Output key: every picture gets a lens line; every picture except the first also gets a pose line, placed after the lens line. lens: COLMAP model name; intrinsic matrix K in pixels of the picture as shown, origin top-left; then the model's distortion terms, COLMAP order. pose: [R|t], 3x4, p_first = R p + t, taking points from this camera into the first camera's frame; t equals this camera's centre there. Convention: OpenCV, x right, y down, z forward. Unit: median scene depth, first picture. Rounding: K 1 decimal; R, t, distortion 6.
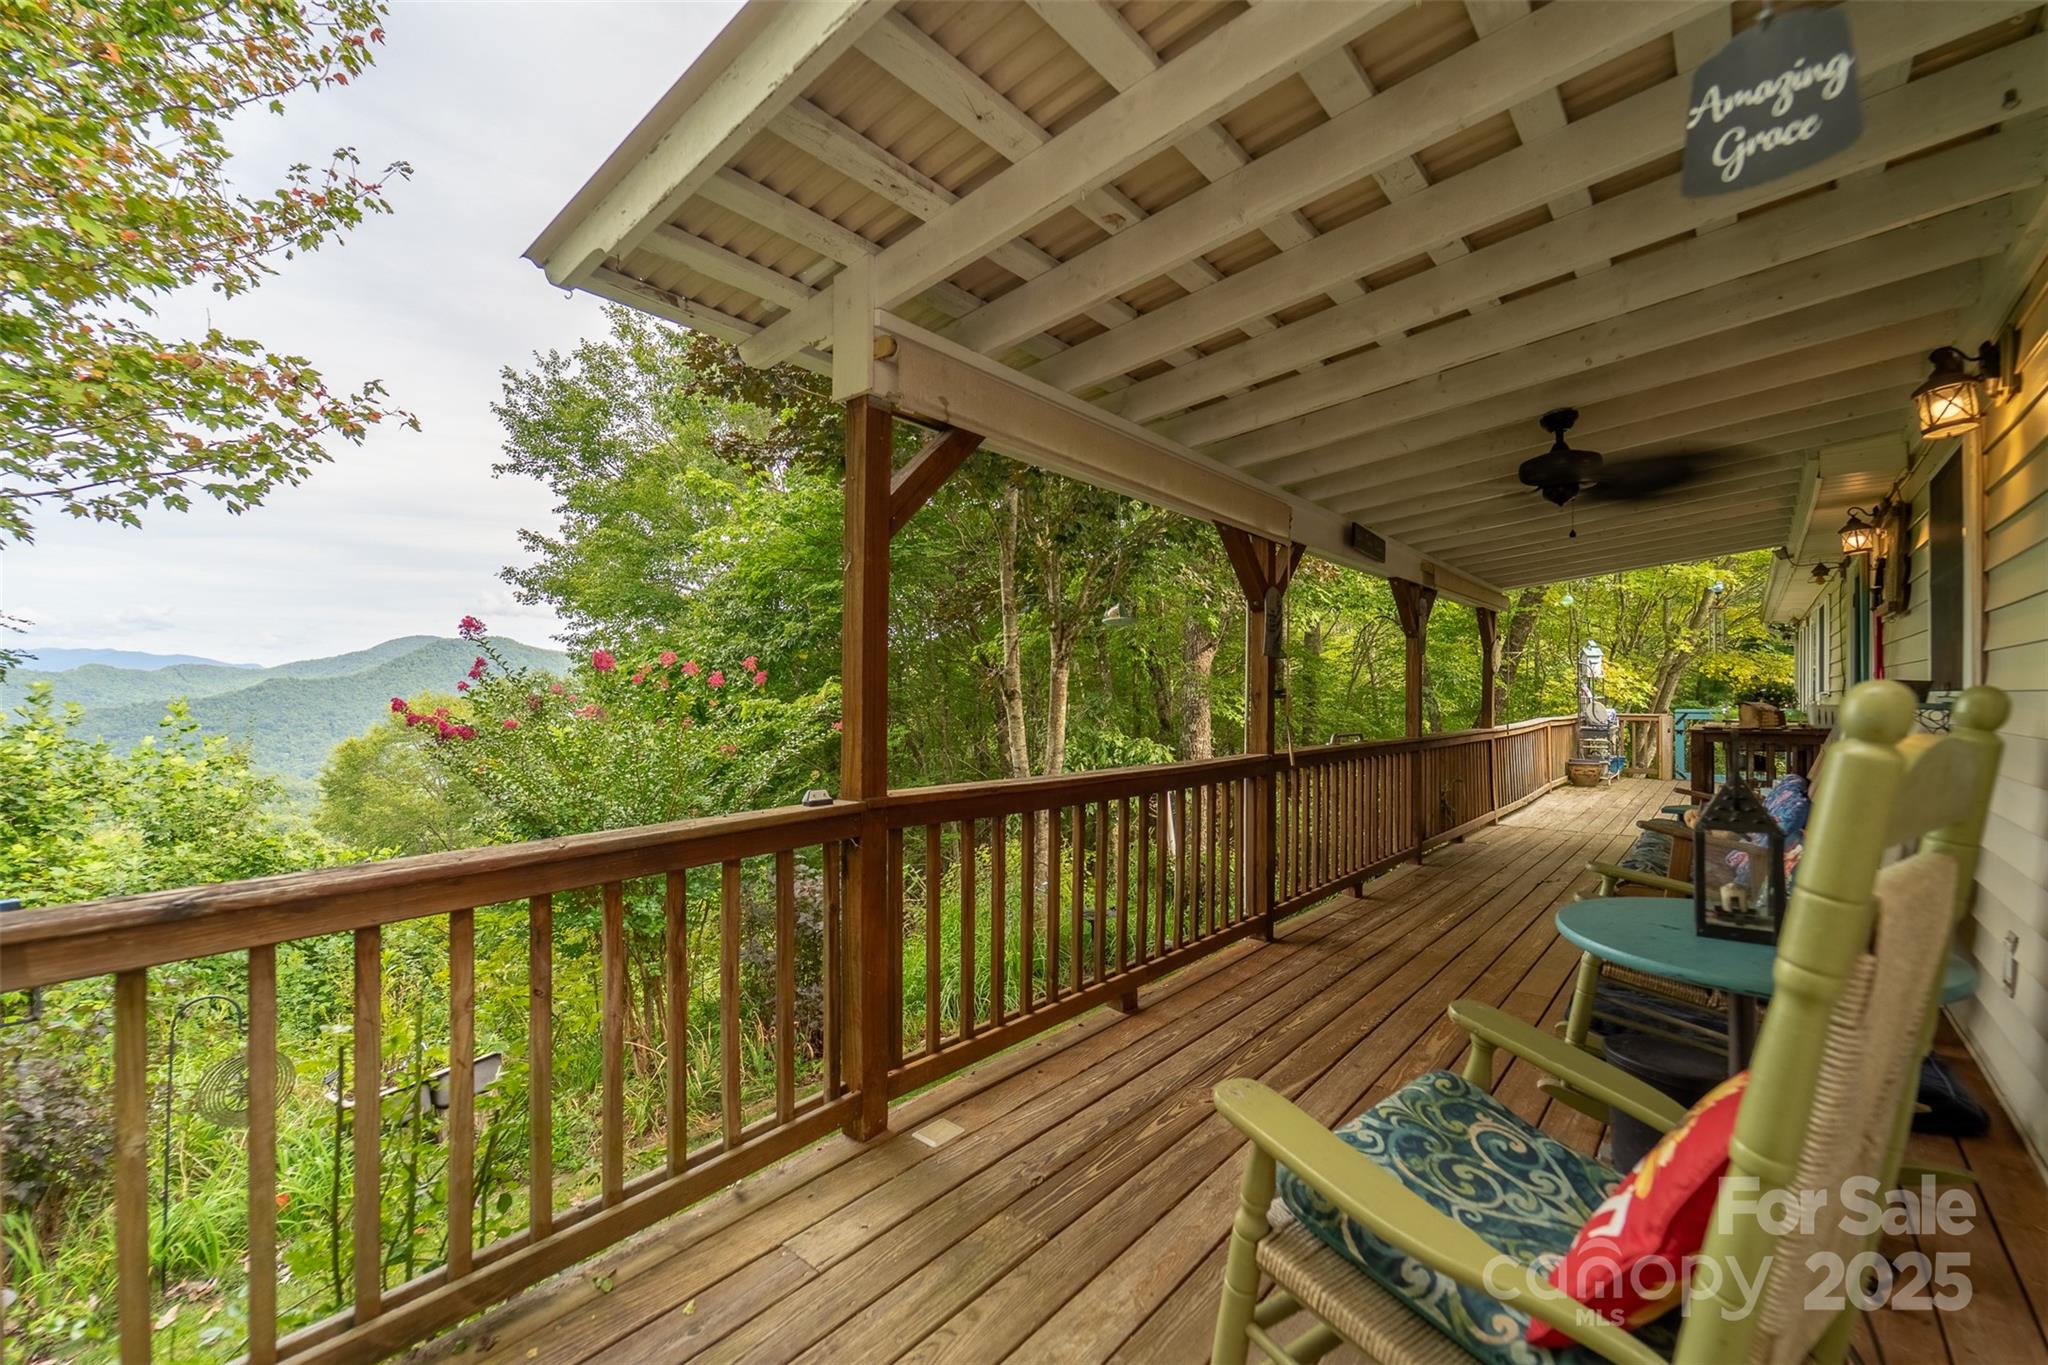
lens RADIAL K [[854.3, 0, 1011.1], [0, 854.3, 680.6], [0, 0, 1]] dist [0.000385, -0.000386]
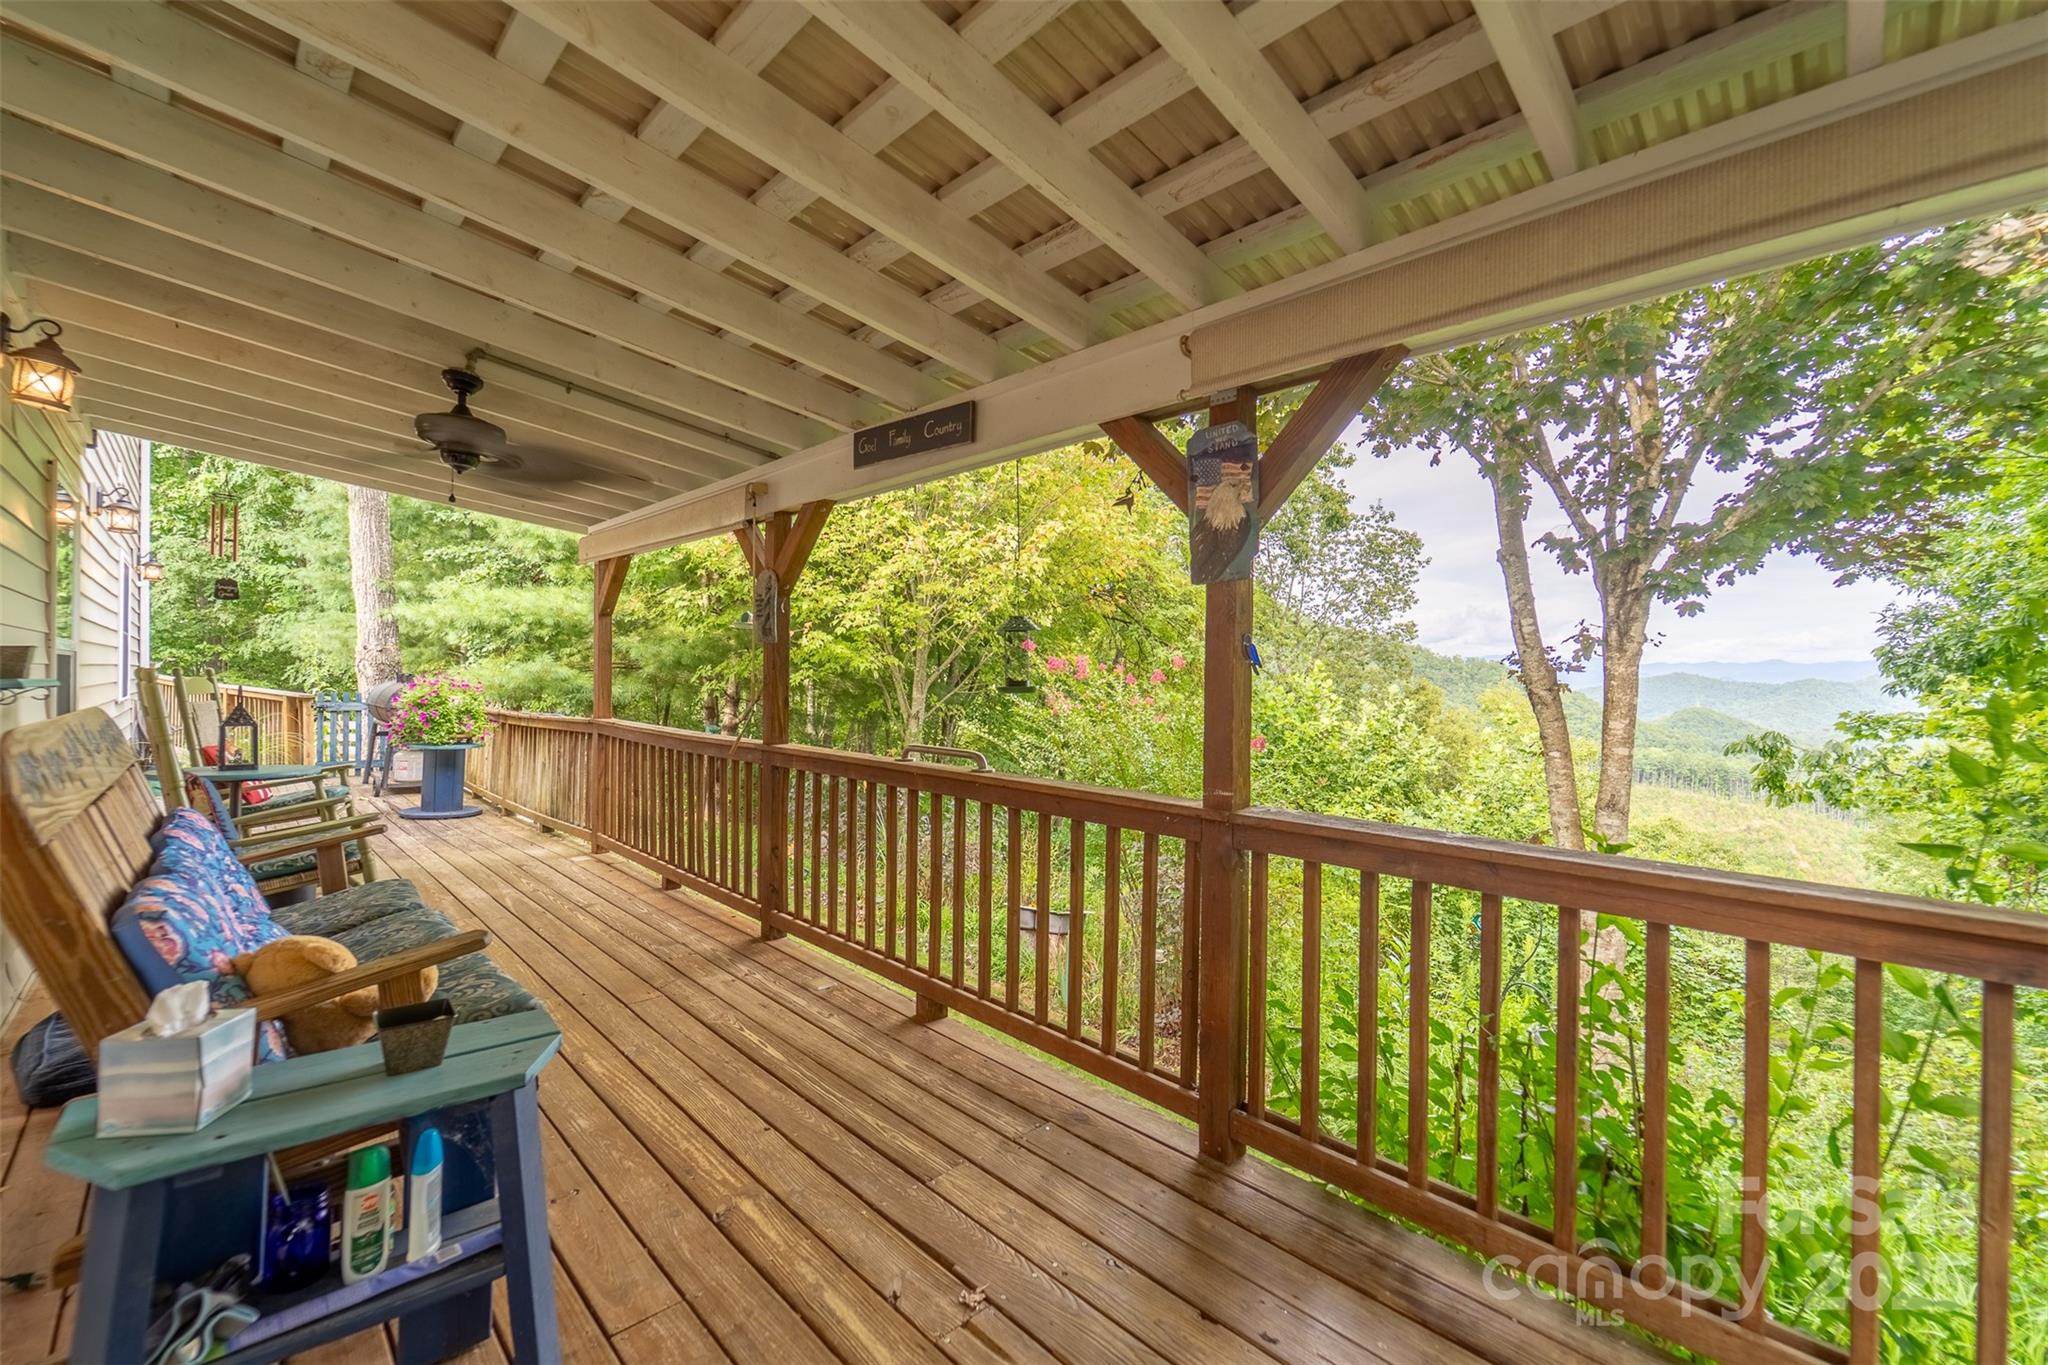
lens RADIAL K [[814.1, 0, 1068.1], [0, 814.1, 681.5], [0, 0, 1]] dist [0.021741, -0.000066]
pose [[-0.043634, -0.003141, -0.999043, 1.075450], [-0.009637, 0.999950, -0.002723, 0.010699], [0.999001, 0.009509, -0.043662, 1.219335]]
